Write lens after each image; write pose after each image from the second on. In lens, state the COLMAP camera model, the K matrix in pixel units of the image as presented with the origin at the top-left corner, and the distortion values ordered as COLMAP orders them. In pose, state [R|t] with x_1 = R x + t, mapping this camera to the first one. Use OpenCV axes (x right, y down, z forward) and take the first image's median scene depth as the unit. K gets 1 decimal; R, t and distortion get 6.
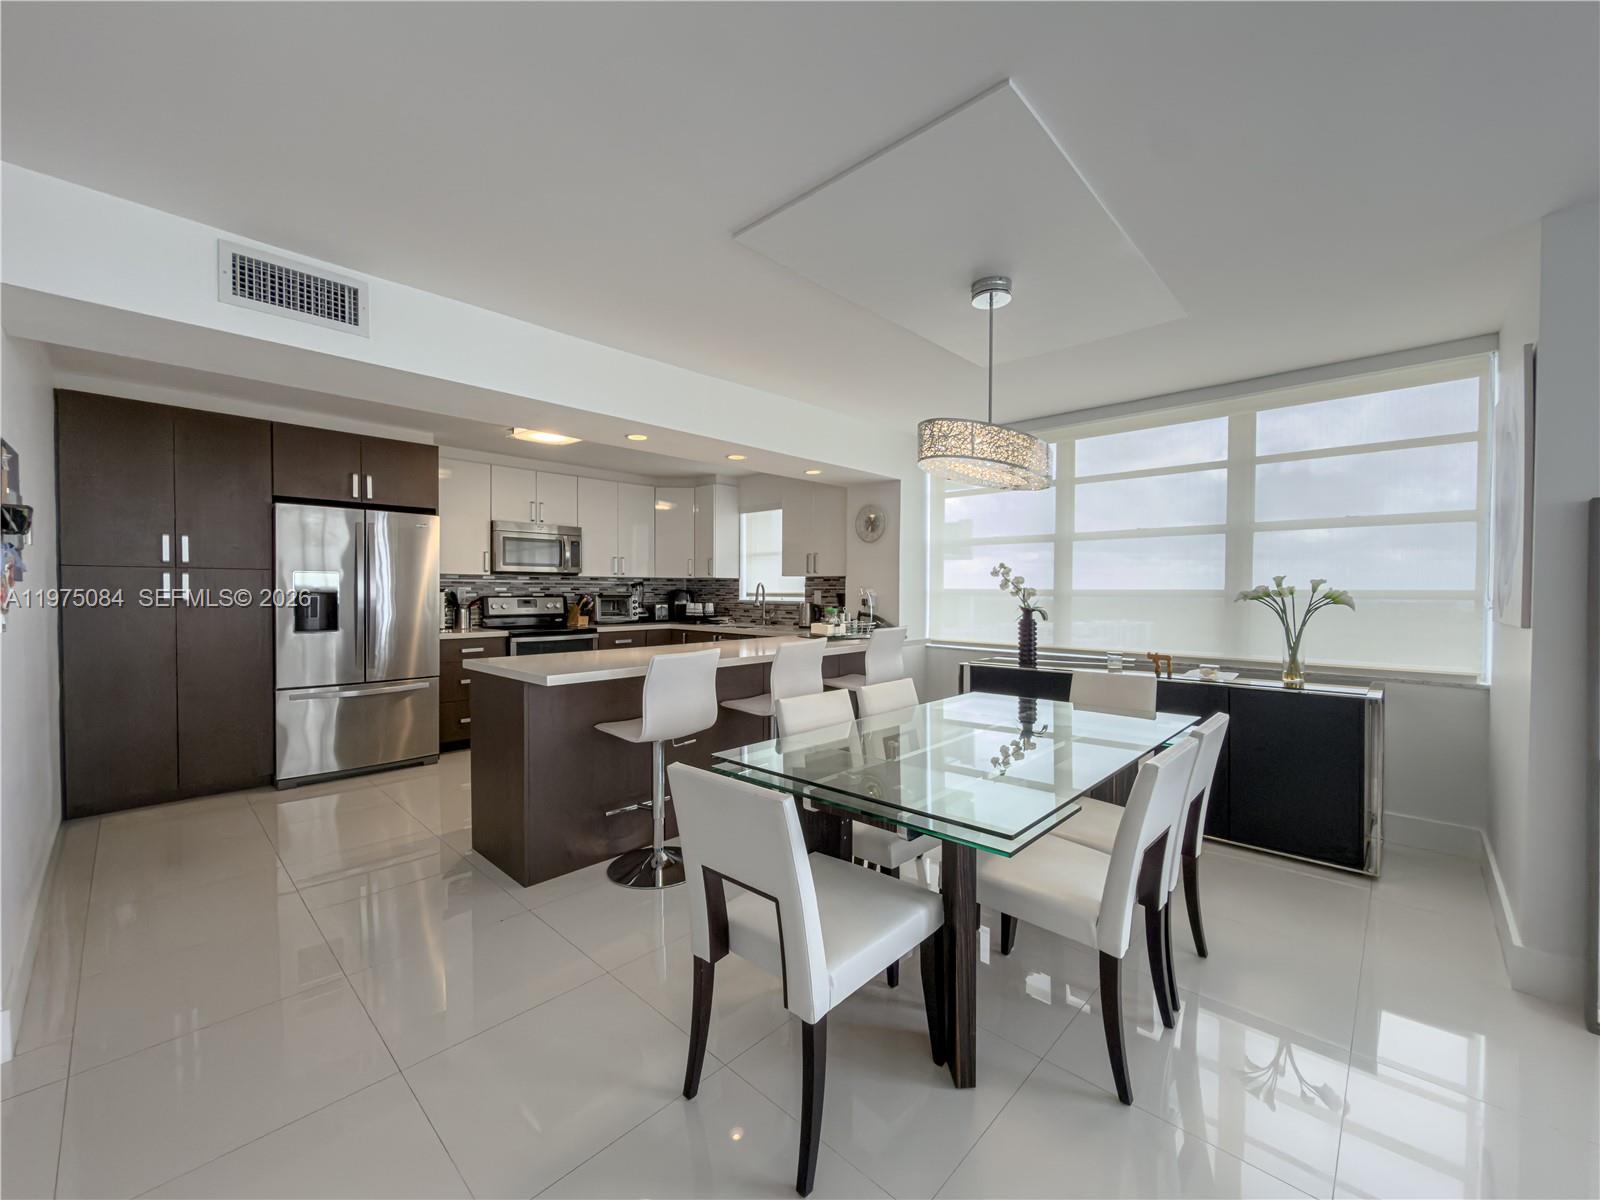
lens RADIAL K [[642.1, 0, 800.9], [0, 642.1, 601.7], [0, 0, 1]] dist [-0.001659, 0.000549]
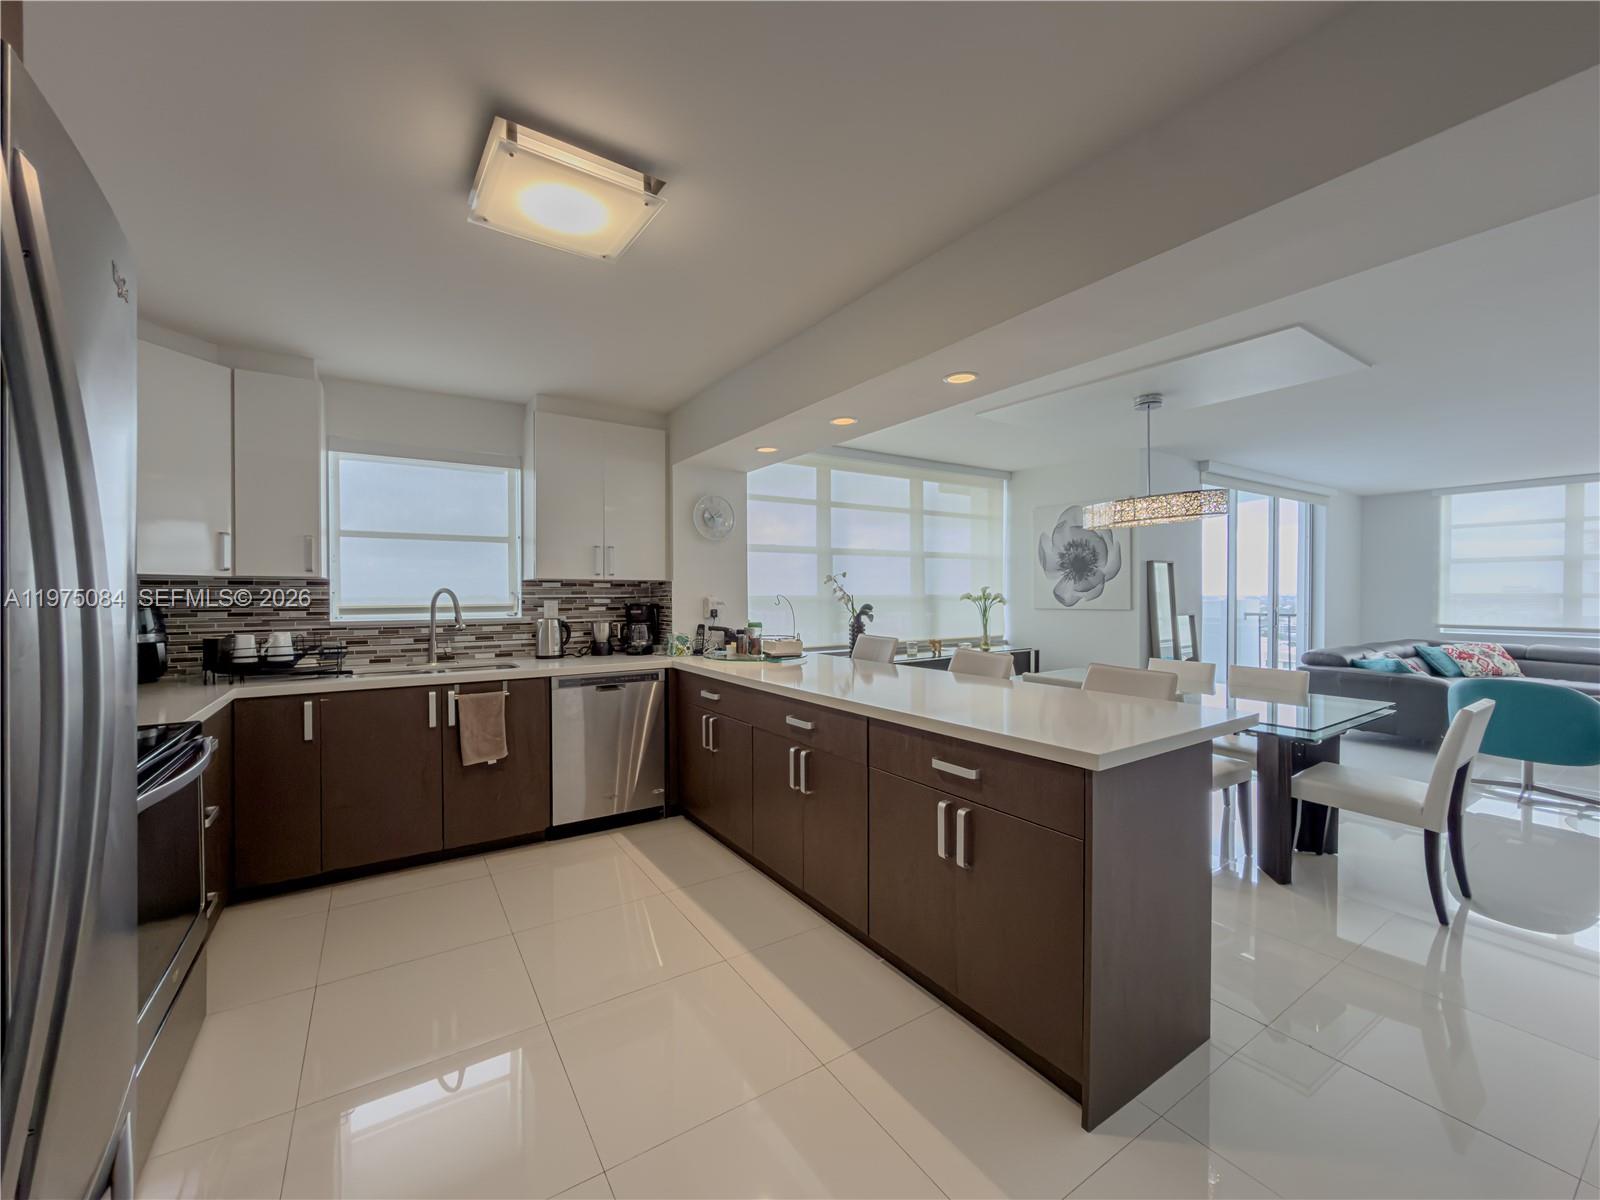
lens RADIAL K [[642.1, 0, 801.0], [0, 642.1, 601.2], [0, 0, 1]] dist [-0.001659, 0.000549]
pose [[0.228742, -0.017941, 0.973322, -0.764085], [0.023199, 0.999647, 0.012975, -0.025678], [-0.973211, 0.019612, 0.229078, 0.808884]]
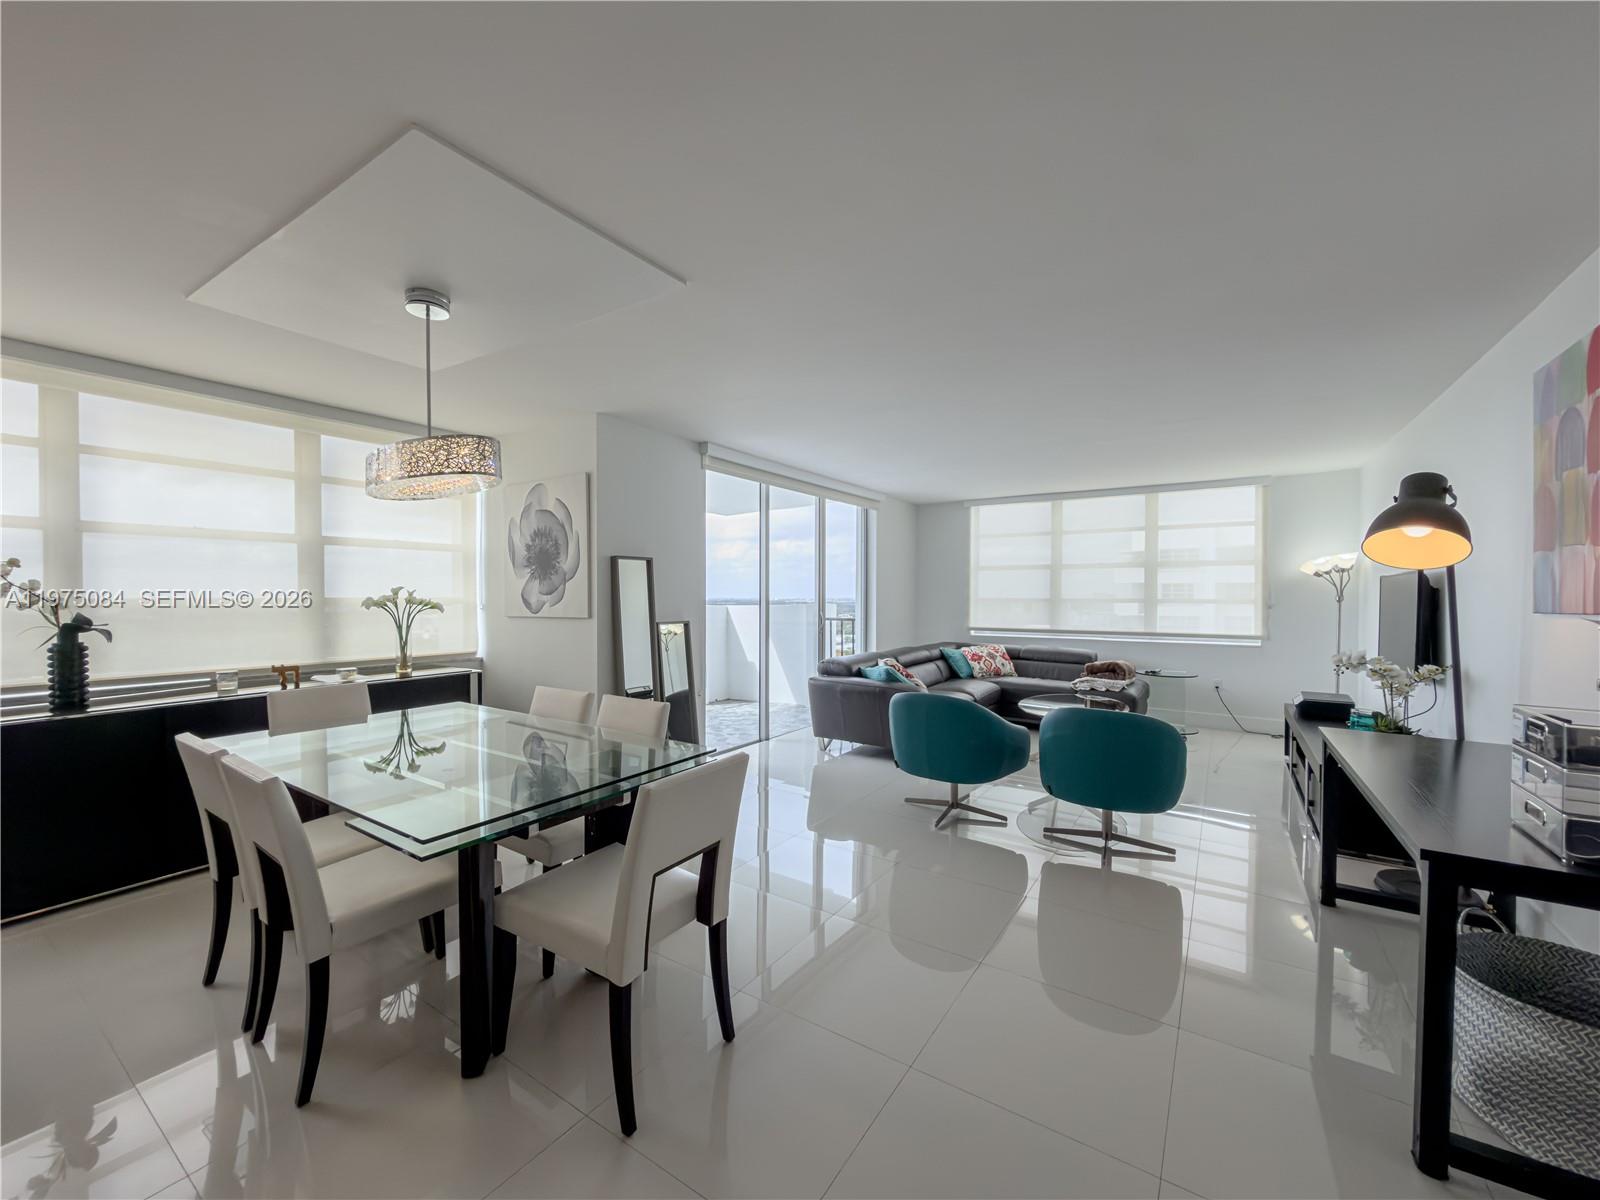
lens RADIAL K [[642.1, 0, 799.7], [0, 642.1, 599.2], [0, 0, 1]] dist [-0.001659, 0.000549]
pose [[-0.168784, -0.009728, 0.985605, -0.435341], [0.017350, 0.999767, 0.012839, -0.014162], [-0.985500, 0.019268, -0.168576, 0.337418]]
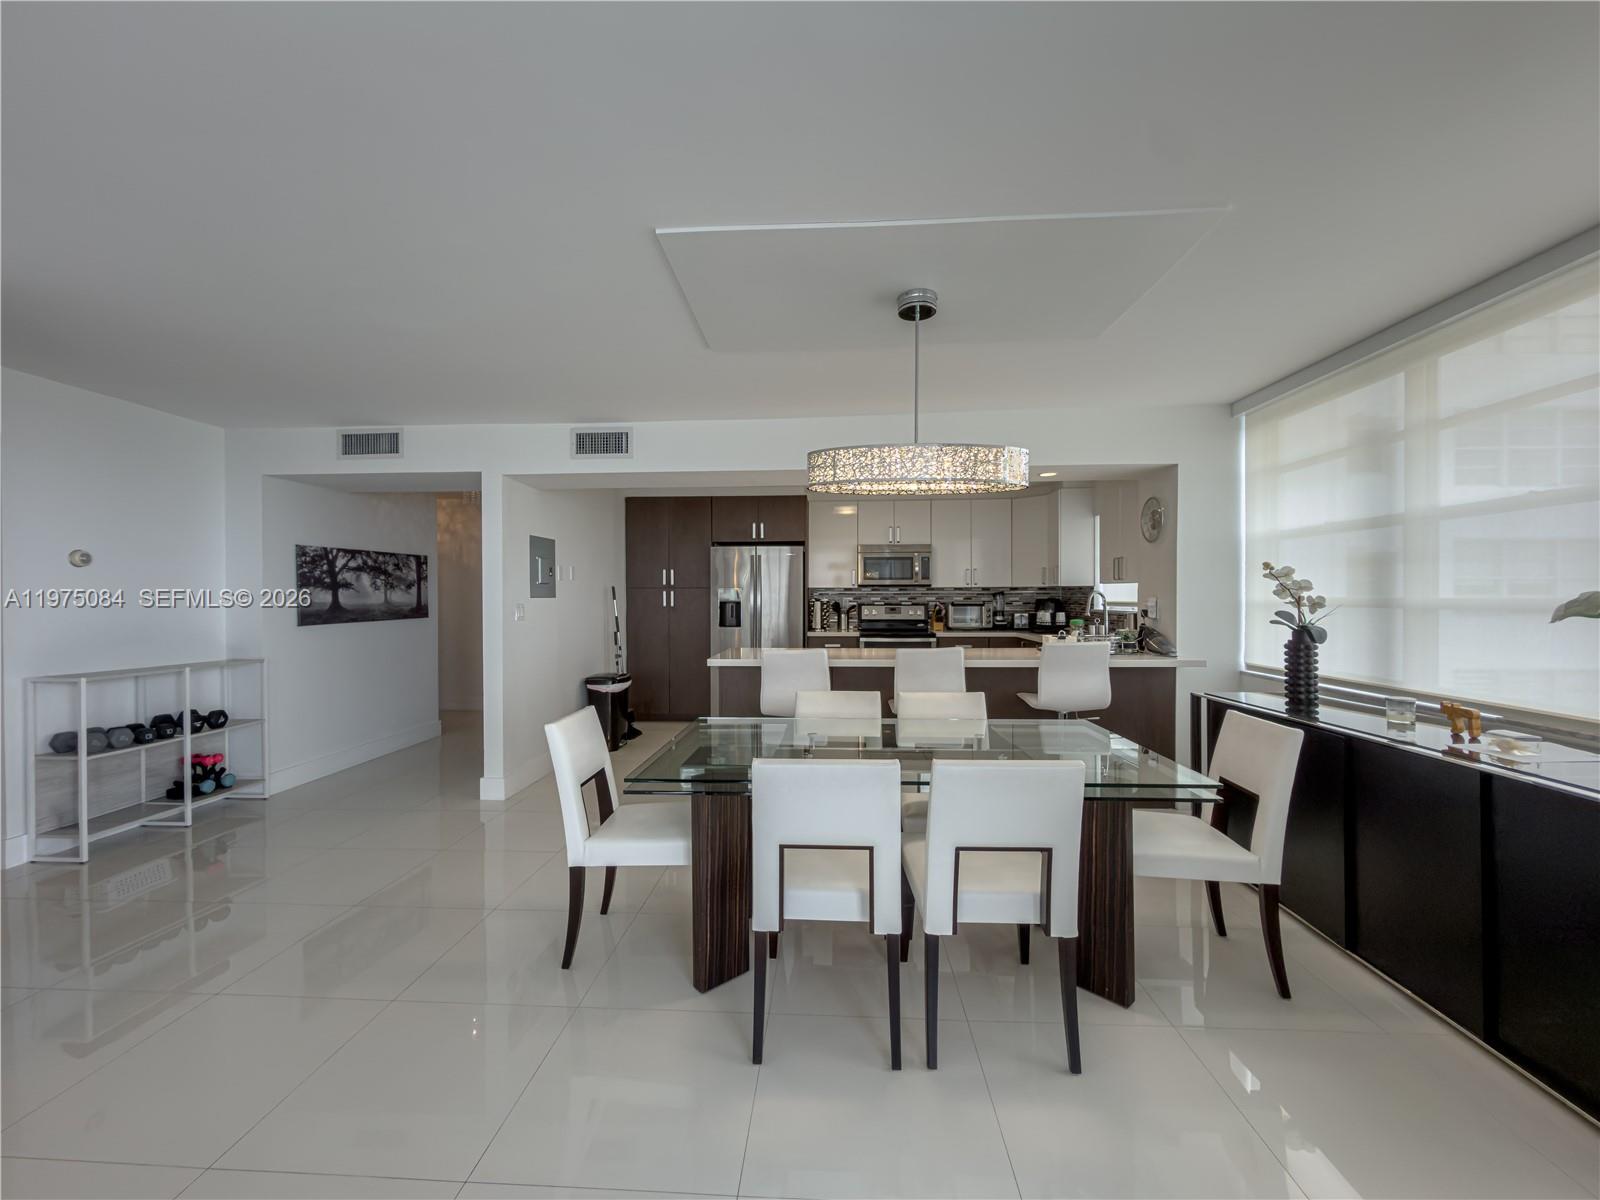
lens RADIAL K [[642.1, 0, 799.6], [0, 642.1, 600.6], [0, 0, 1]] dist [-0.001659, 0.000549]
pose [[0.642003, -0.000840, -0.766702, 0.523184], [-0.009253, 0.999918, -0.008844, -0.005049], [0.766647, 0.012772, 0.641942, 0.121406]]
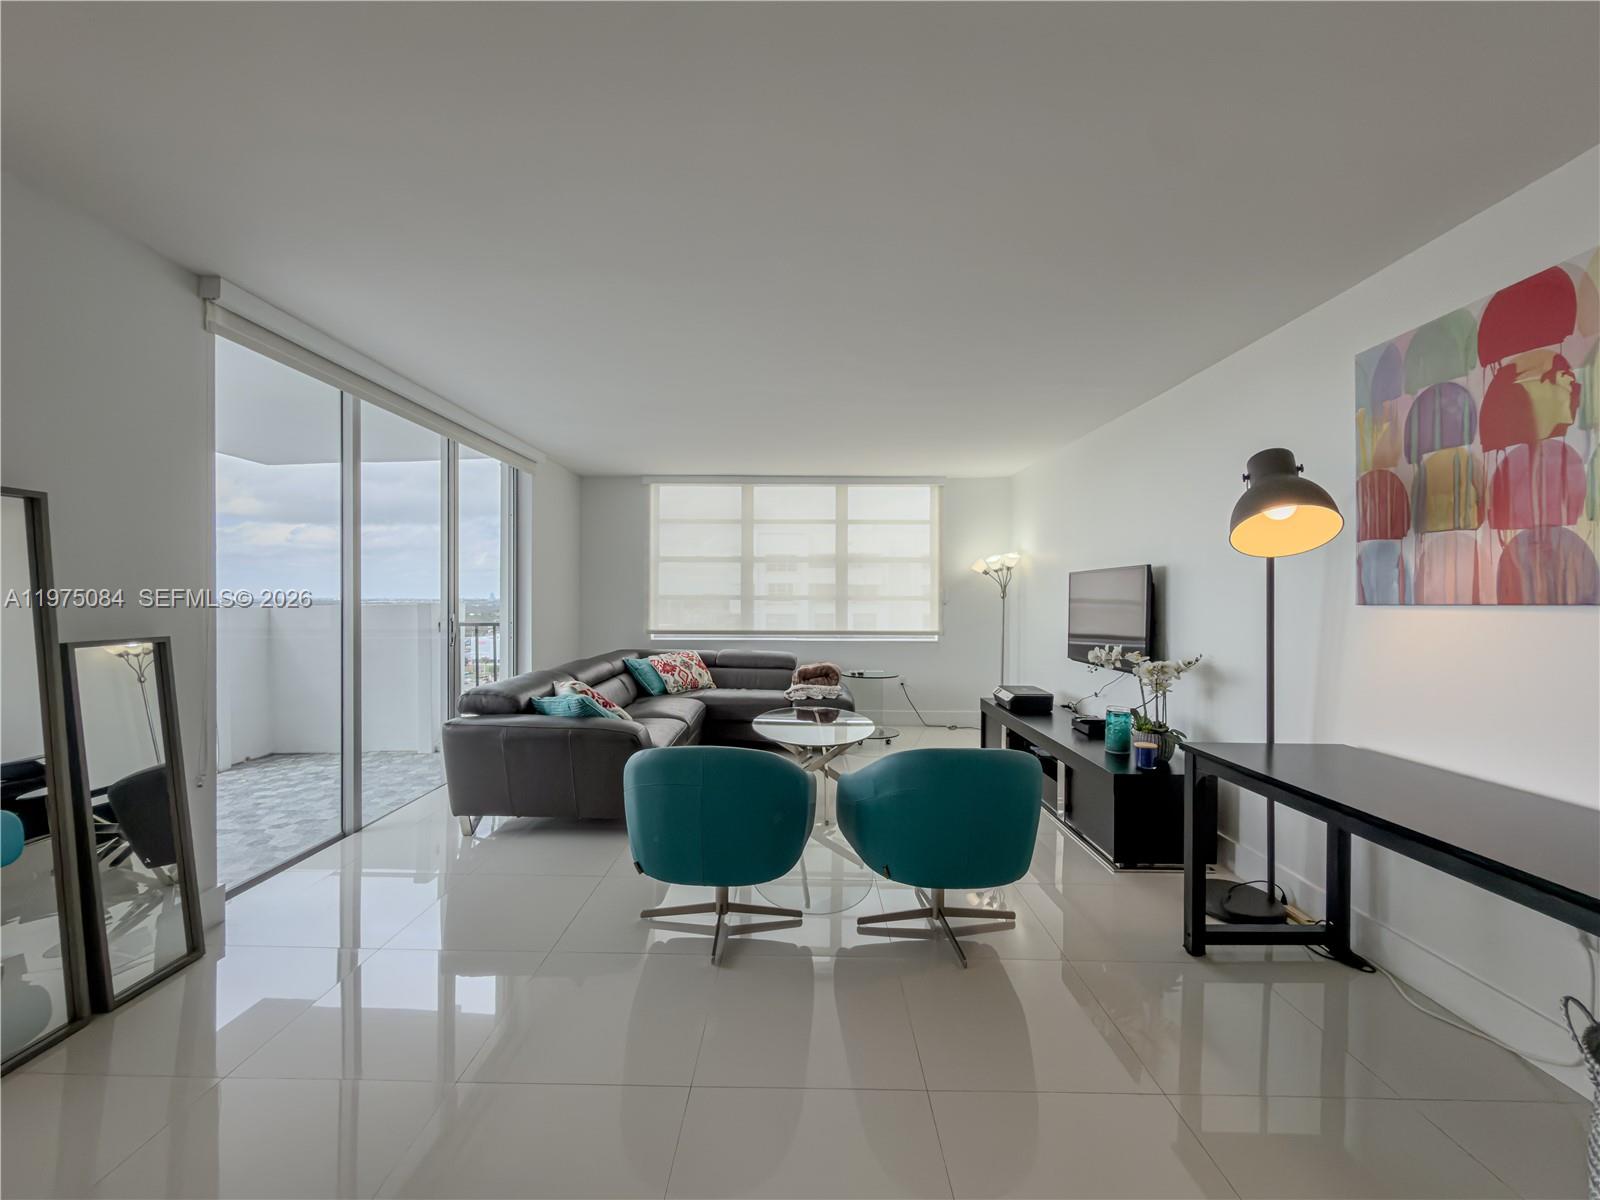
lens RADIAL K [[642.1, 0, 801.2], [0, 642.1, 601.0], [0, 0, 1]] dist [-0.001659, 0.000549]
pose [[-0.682387, -0.011446, 0.730902, -0.062864], [0.008648, 0.999681, 0.023729, -0.003832], [-0.730940, 0.022513, -0.682070, 0.318619]]
